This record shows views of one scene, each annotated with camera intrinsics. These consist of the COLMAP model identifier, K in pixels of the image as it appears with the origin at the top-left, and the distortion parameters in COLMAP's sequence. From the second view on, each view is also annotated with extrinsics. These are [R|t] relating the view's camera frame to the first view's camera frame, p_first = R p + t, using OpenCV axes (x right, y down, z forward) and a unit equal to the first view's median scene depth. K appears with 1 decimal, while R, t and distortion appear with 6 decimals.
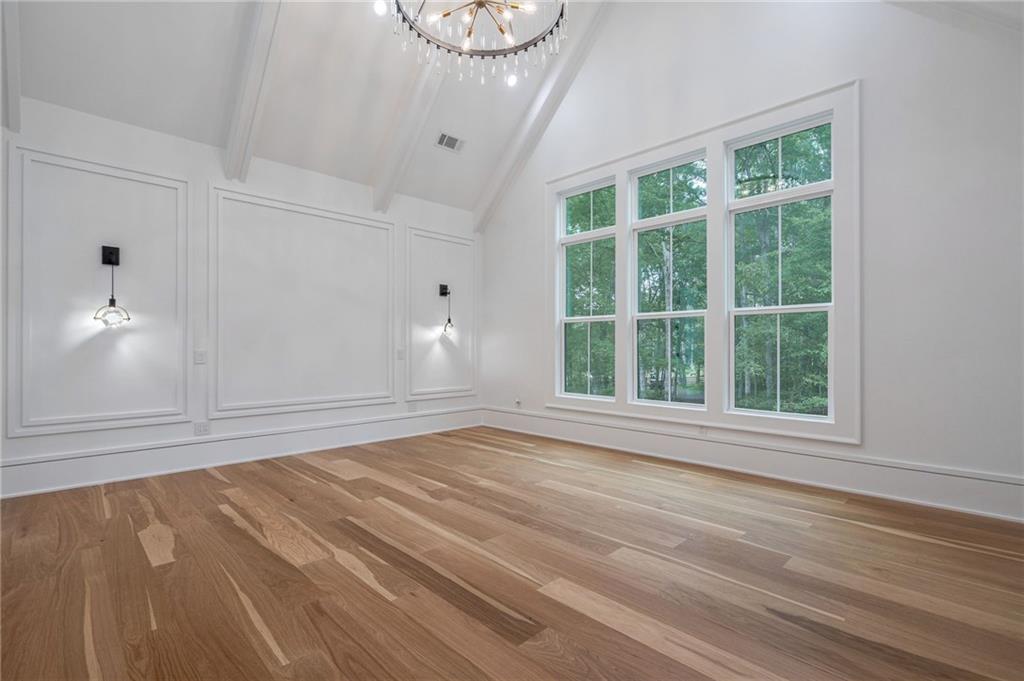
lens RADIAL K [[469.7, 0, 514.0], [0, 469.7, 342.0], [0, 0, 1]] dist [-0.000491, 0.000768]
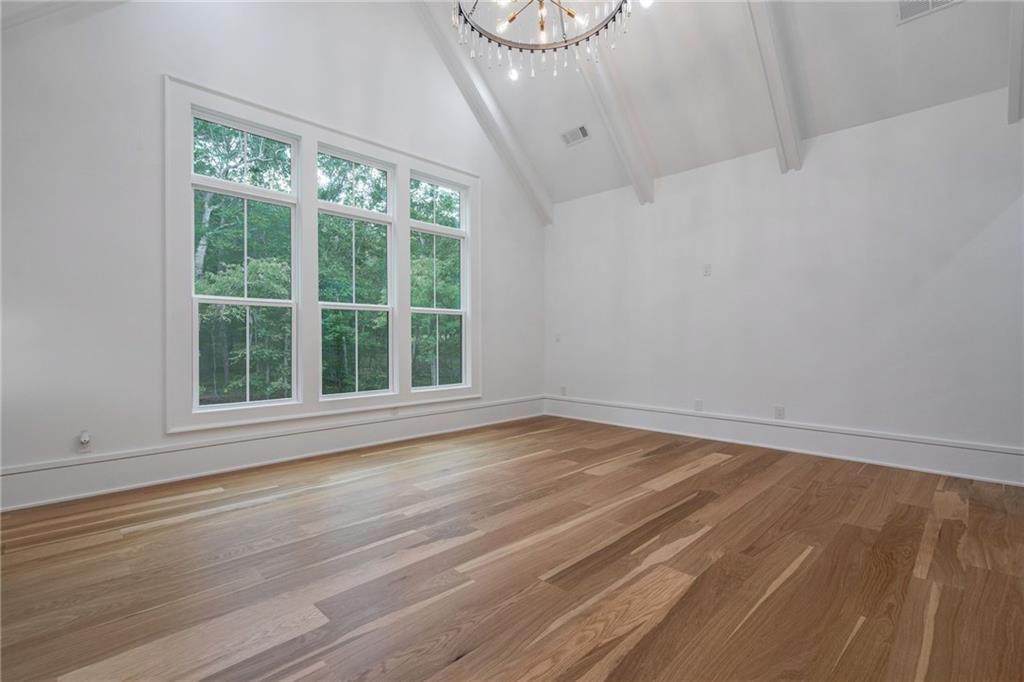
lens RADIAL K [[469.7, 0, 493.2], [0, 469.7, 342.5], [0, 0, 1]] dist [-0.000491, 0.000768]
pose [[0.002344, -0.007851, 0.999966, -1.167257], [-0.010760, 0.999911, 0.007876, 0.012612], [-0.999939, -0.010778, 0.002259, 1.184486]]
